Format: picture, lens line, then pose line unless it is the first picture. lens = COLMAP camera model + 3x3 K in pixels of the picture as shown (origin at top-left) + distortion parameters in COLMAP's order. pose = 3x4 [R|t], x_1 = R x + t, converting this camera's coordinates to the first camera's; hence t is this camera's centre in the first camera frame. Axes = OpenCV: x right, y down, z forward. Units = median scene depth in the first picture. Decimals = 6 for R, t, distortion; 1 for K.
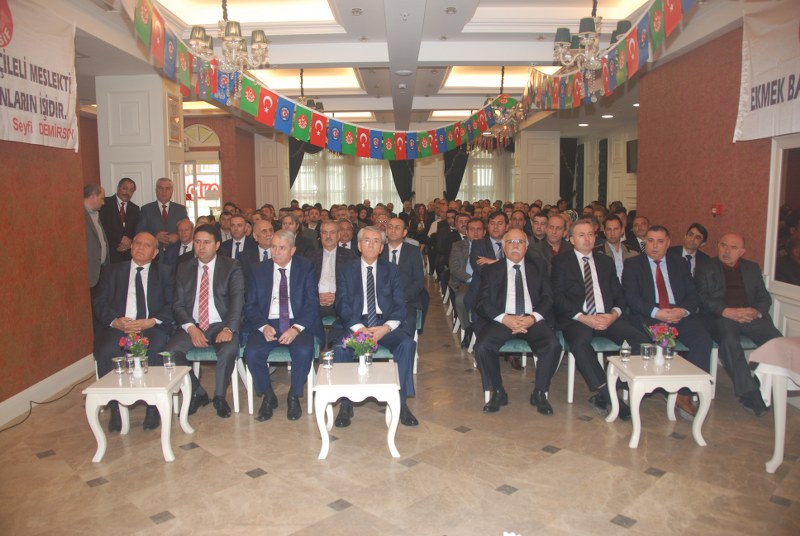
lens RADIAL K [[642.1, 0, 381.3], [0, 642.1, 270.7], [0, 0, 1]] dist [-0.134157, 0.101107]
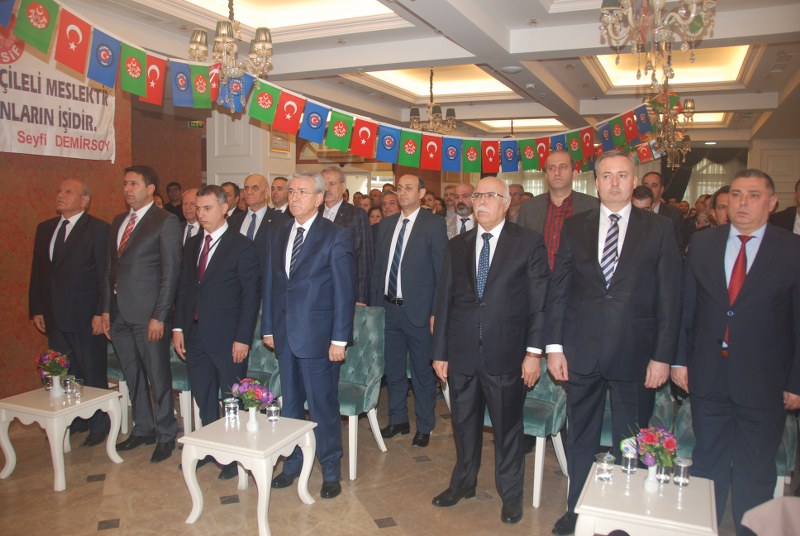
lens RADIAL K [[642.1, 0, 379.2], [0, 642.1, 283.4], [0, 0, 1]] dist [-0.134157, 0.101107]
pose [[0.916999, 0.068330, -0.392993, 0.351651], [-0.068755, 0.997549, 0.013012, -0.041577], [0.392919, 0.015088, 0.919449, 0.254607]]
